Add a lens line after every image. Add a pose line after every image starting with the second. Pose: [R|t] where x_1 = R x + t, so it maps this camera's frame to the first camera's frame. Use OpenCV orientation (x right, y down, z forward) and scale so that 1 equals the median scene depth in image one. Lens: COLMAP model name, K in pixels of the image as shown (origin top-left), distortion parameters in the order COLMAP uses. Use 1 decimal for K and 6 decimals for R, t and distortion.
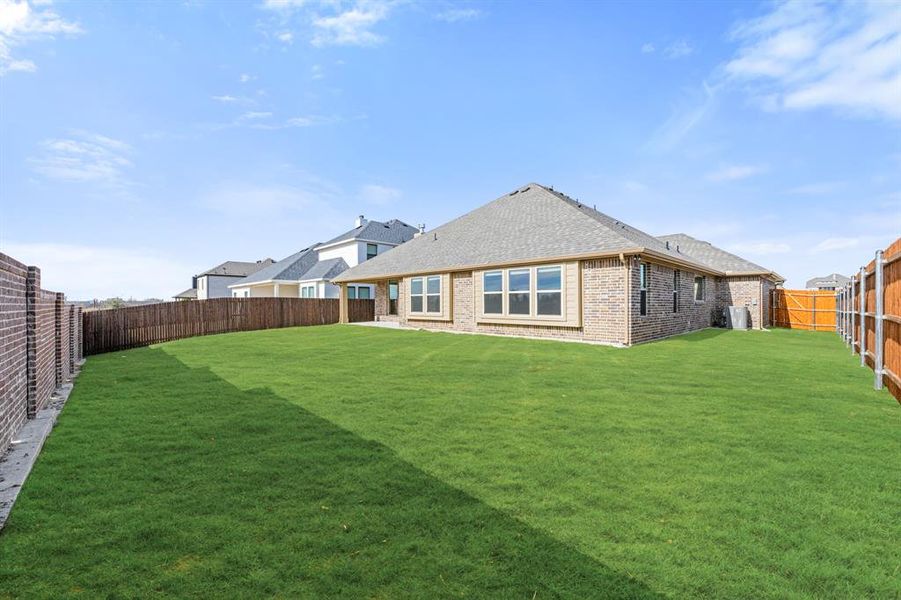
lens RADIAL K [[374.3, 0, 452.6], [0, 374.3, 293.8], [0, 0, 1]] dist [0.000567, 0.000071]
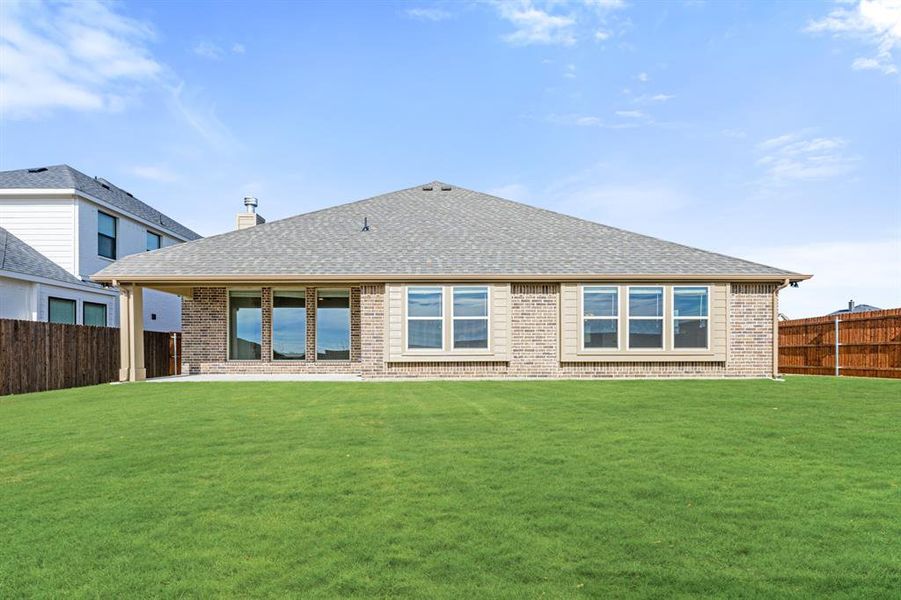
lens RADIAL K [[410.6, 0, 450.5], [0, 410.6, 334.7], [0, 0, 1]] dist [0.000596, 0.000018]
pose [[0.670328, -0.000620, 0.742065, -0.620770], [-0.019448, 0.999642, 0.018402, 0.018814], [-0.741810, -0.026767, 0.670075, 0.679181]]
